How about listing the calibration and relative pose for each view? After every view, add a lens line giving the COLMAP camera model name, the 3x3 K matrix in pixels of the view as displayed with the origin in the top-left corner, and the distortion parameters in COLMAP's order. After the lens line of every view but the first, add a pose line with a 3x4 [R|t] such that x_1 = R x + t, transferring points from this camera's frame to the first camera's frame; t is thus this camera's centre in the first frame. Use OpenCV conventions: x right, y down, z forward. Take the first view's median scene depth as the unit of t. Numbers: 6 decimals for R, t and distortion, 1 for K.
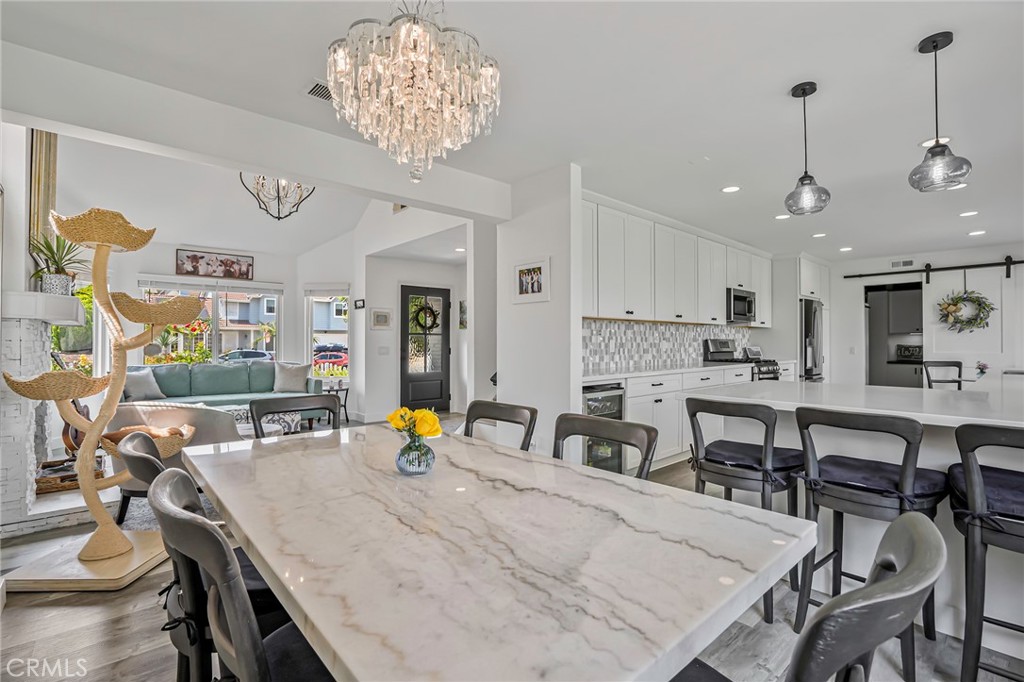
lens RADIAL K [[479.4, 0, 506.7], [0, 479.4, 337.7], [0, 0, 1]] dist [-0.029781, -0.000310]
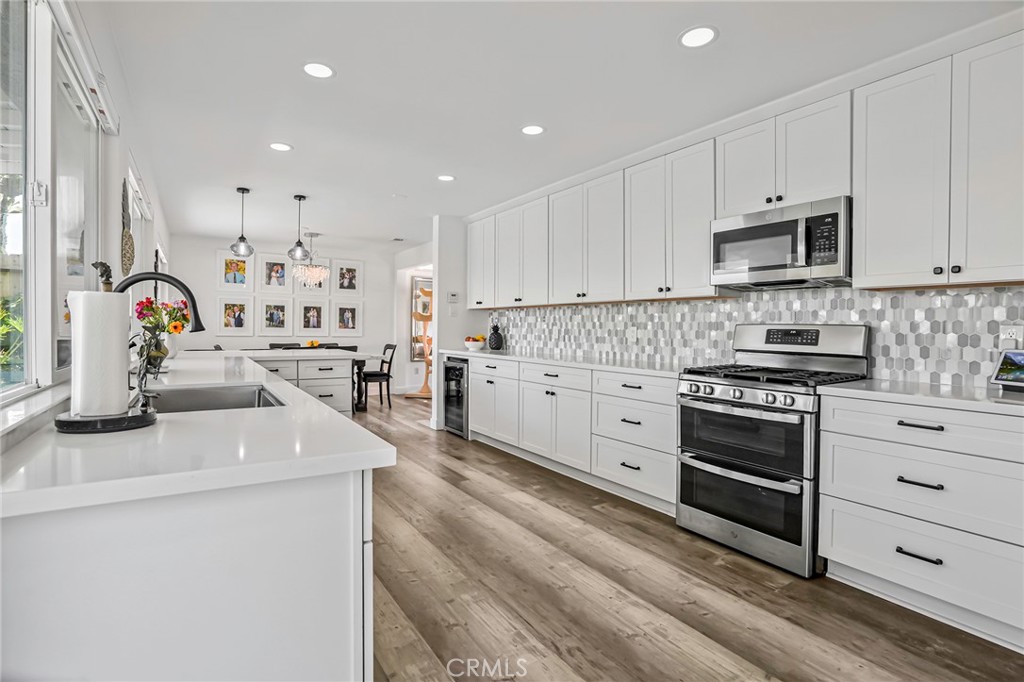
lens RADIAL K [[479.4, 0, 511.8], [0, 479.4, 338.2], [0, 0, 1]] dist [-0.029781, -0.000310]
pose [[-0.138777, 0.017398, -0.990171, 1.184186], [-0.003537, 0.999831, 0.018063, 0.011624], [0.990317, 0.006009, -0.138692, 1.025296]]
